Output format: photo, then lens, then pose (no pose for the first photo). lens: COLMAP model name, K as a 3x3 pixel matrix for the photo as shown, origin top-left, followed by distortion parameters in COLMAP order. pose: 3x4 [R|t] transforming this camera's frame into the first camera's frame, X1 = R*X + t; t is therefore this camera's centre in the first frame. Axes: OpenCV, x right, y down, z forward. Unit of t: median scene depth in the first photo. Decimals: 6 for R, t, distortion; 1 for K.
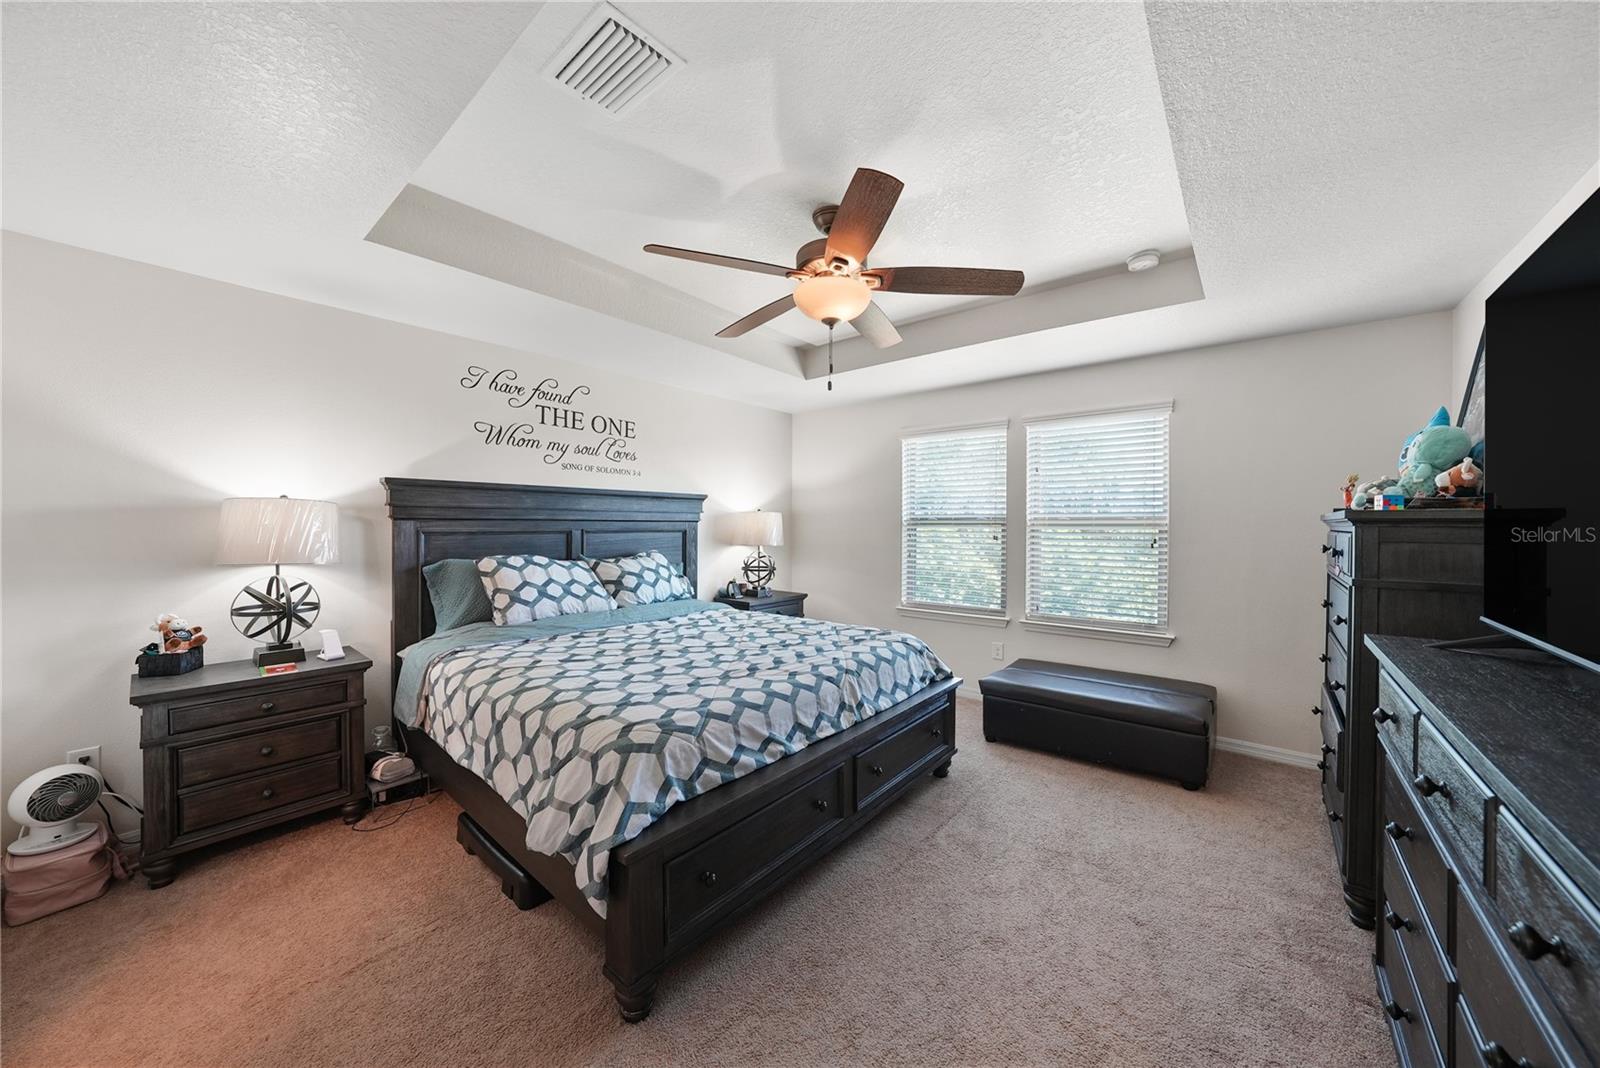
lens RADIAL K [[565.6, 0, 797.4], [0, 565.6, 527.1], [0, 0, 1]] dist [-0.023442, 0.003364]
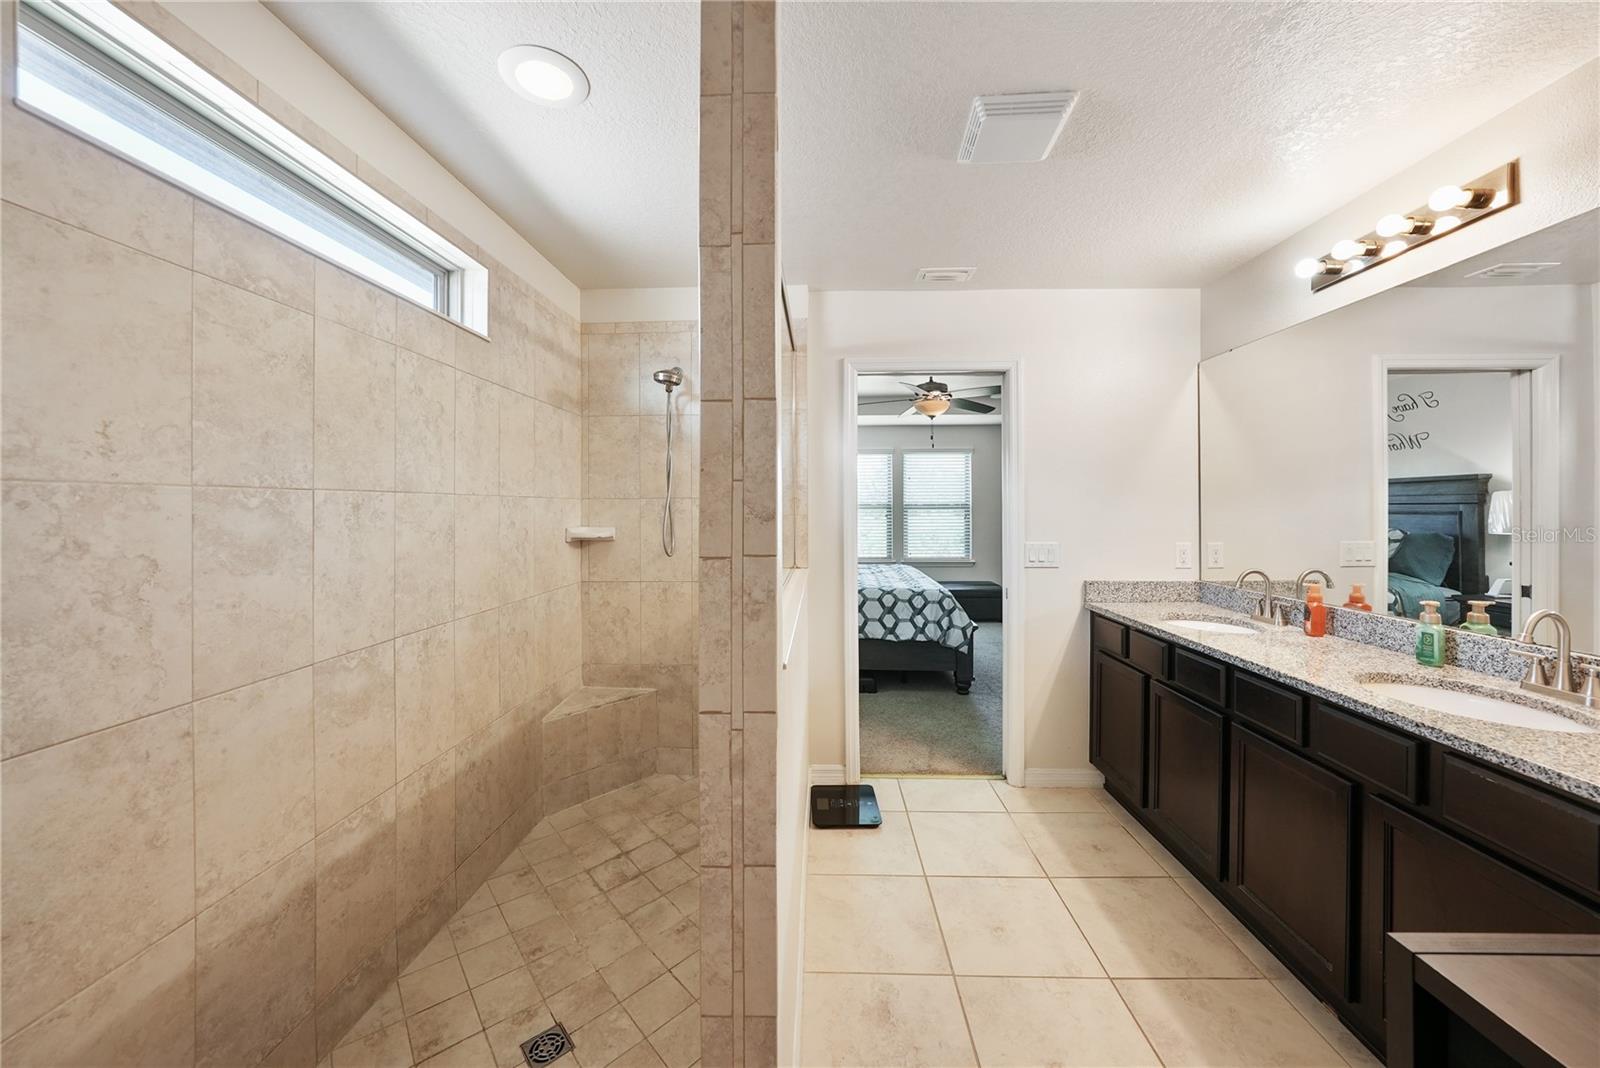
lens RADIAL K [[565.6, 0, 800.5], [0, 565.6, 520.6], [0, 0, 1]] dist [-0.023442, 0.003364]
pose [[0.793515, -0.021441, 0.608173, -1.166677], [0.012953, 0.999748, 0.018345, -0.002769], [-0.608413, -0.006679, 0.793593, -0.300623]]
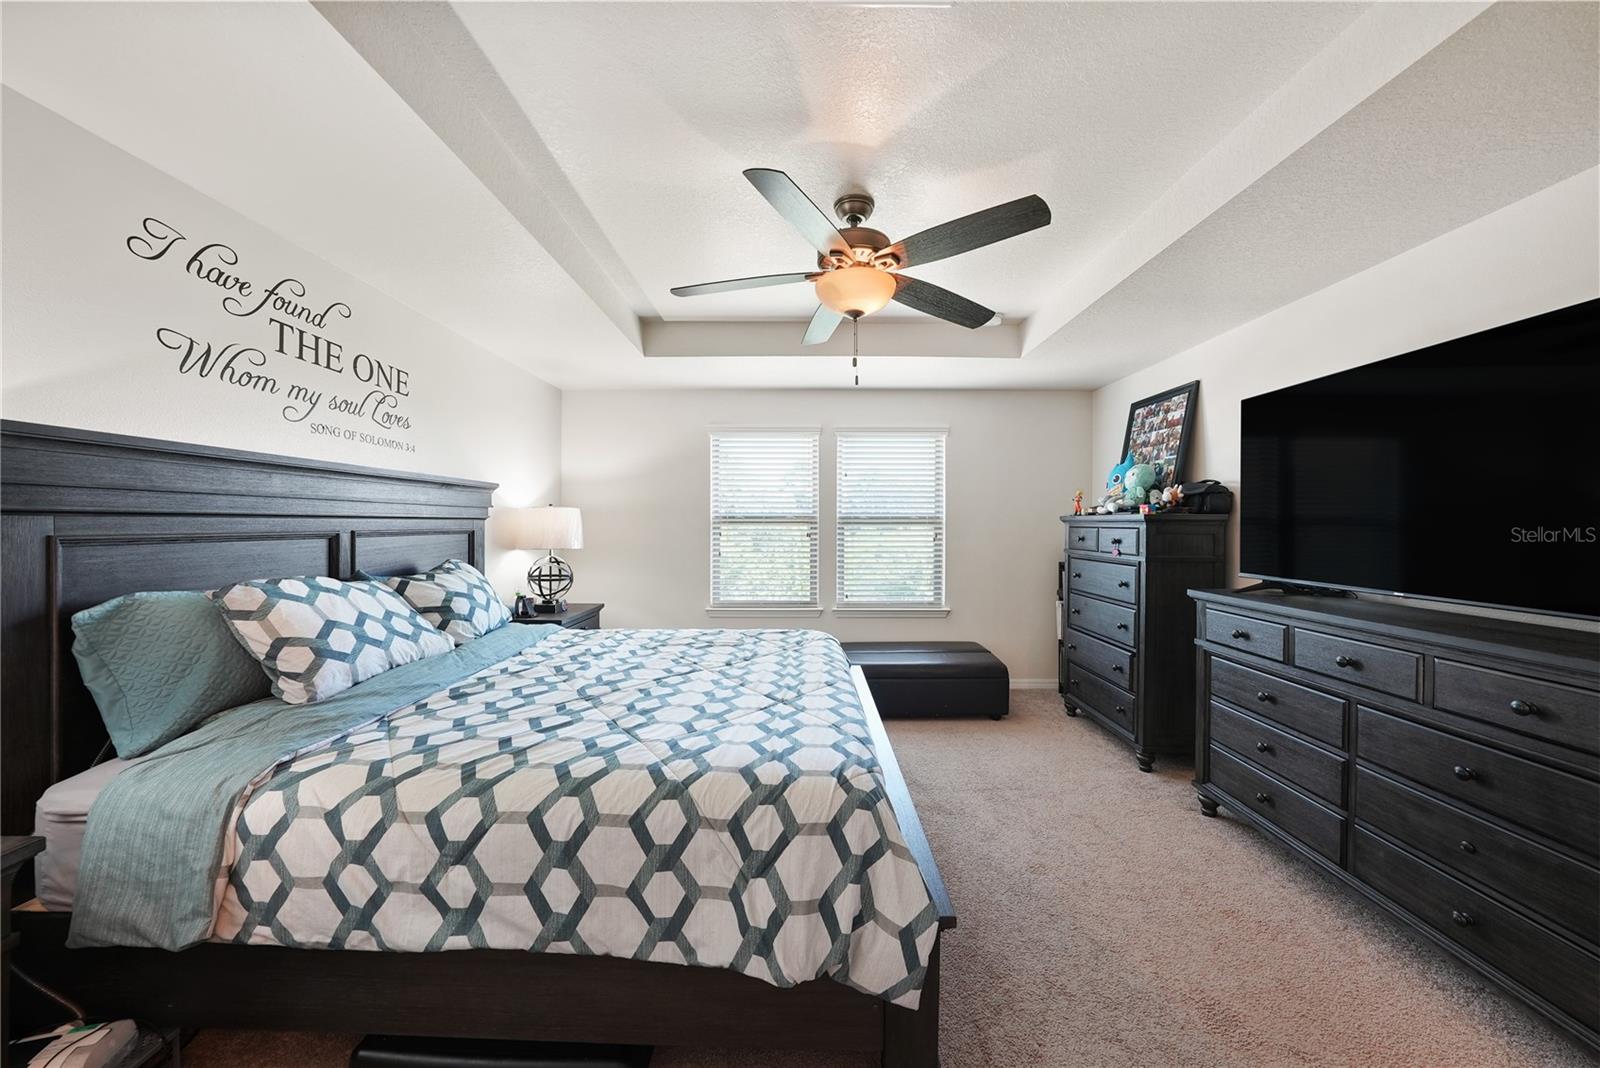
lens RADIAL K [[565.6, 0, 806.5], [0, 565.6, 525.5], [0, 0, 1]] dist [-0.023442, 0.003364]
pose [[0.764289, -0.003903, 0.644862, -0.435234], [0.003357, 0.999992, 0.002074, -0.001958], [-0.644865, 0.000579, 0.764296, 0.215146]]
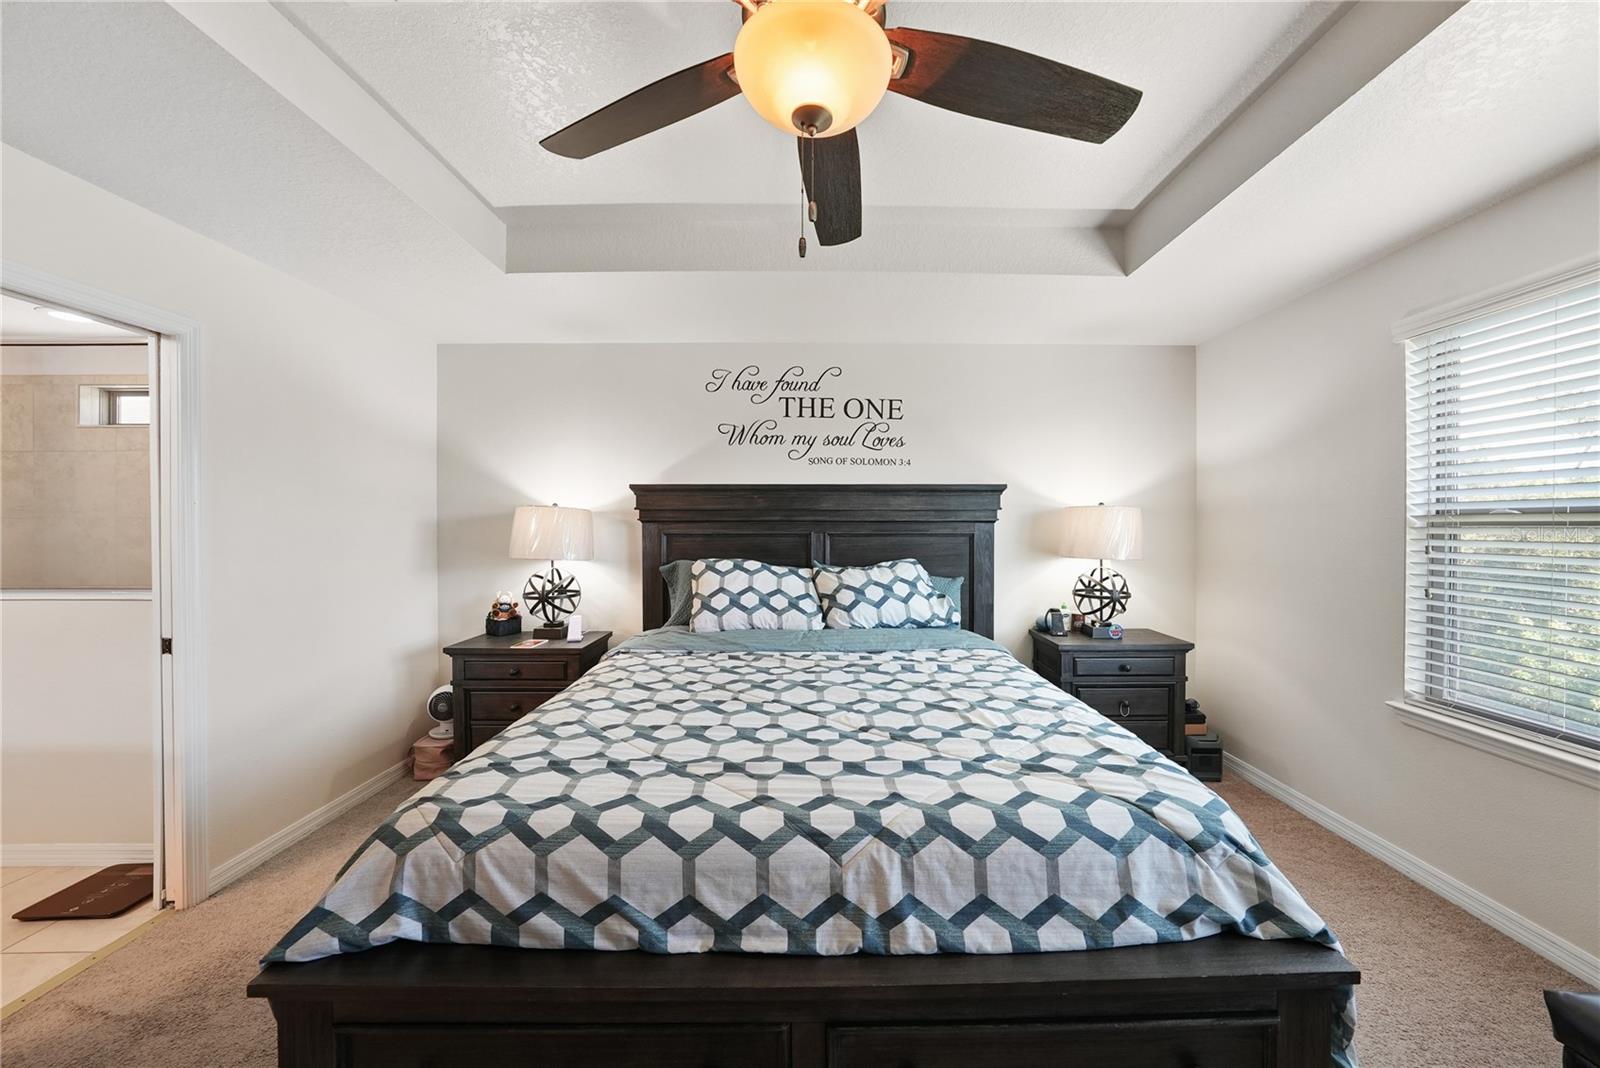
lens RADIAL K [[565.6, 0, 811.3], [0, 565.6, 526.4], [0, 0, 1]] dist [-0.023442, 0.003364]
pose [[0.640422, -0.000711, -0.768023, 0.302057], [-0.001418, 0.999997, -0.002109, -0.002977], [0.768022, 0.002439, 0.640419, 0.469799]]
